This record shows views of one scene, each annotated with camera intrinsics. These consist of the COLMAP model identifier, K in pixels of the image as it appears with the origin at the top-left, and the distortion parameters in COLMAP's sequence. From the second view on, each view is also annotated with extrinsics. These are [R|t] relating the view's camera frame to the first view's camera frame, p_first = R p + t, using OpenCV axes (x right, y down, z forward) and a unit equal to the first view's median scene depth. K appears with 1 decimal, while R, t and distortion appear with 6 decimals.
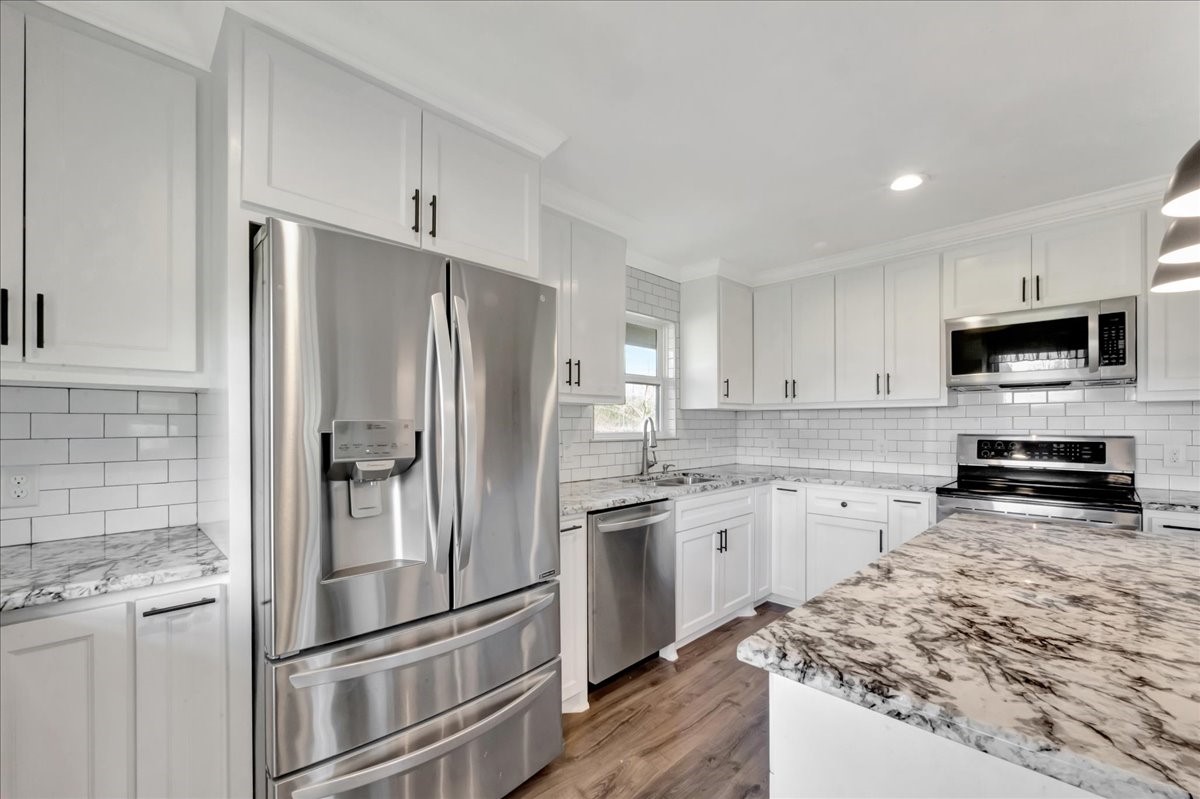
lens RADIAL K [[497.0, 0, 599.6], [0, 497.0, 419.6], [0, 0, 1]] dist [-0.001717, -0.000393]
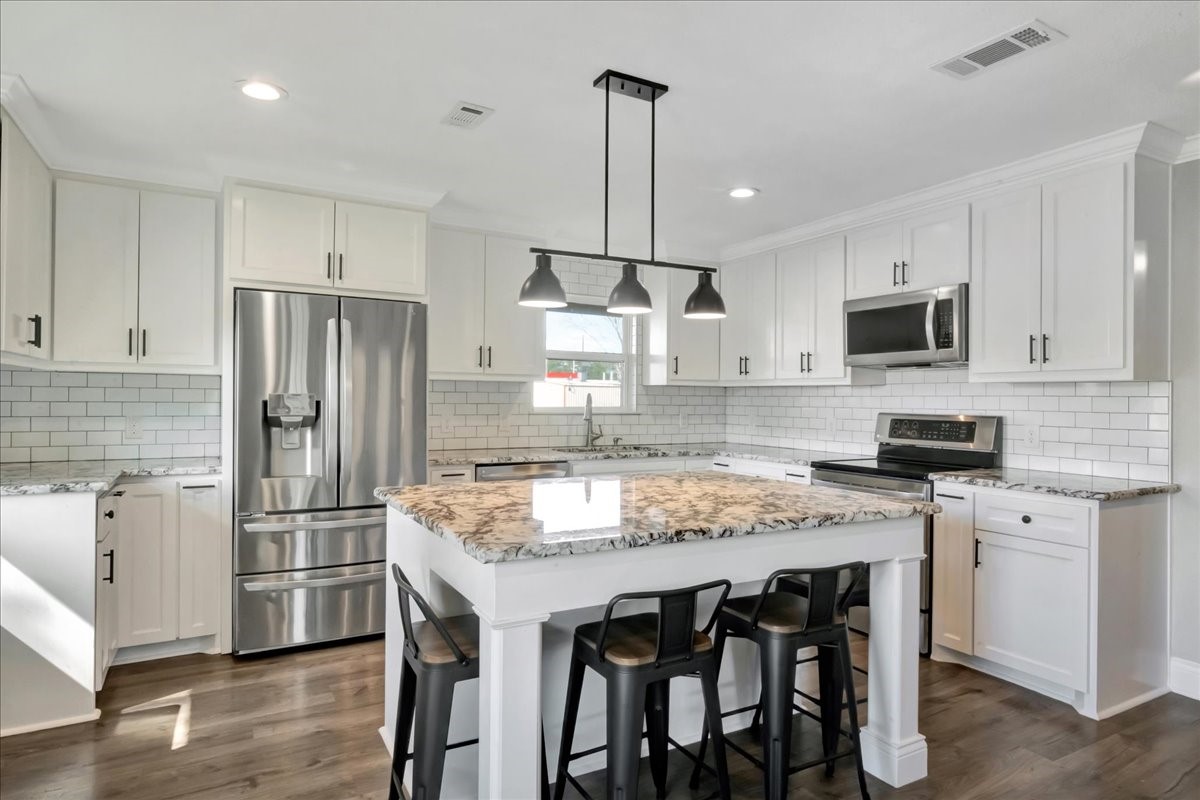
lens RADIAL K [[705.6, 0, 603.8], [0, 705.6, 391.4], [0, 0, 1]] dist [0.000110, -0.000477]
pose [[0.964927, 0.008472, -0.262382, 0.663774], [-0.009111, 0.999958, -0.001221, -0.007943], [0.262361, 0.003569, 0.964963, -0.593487]]
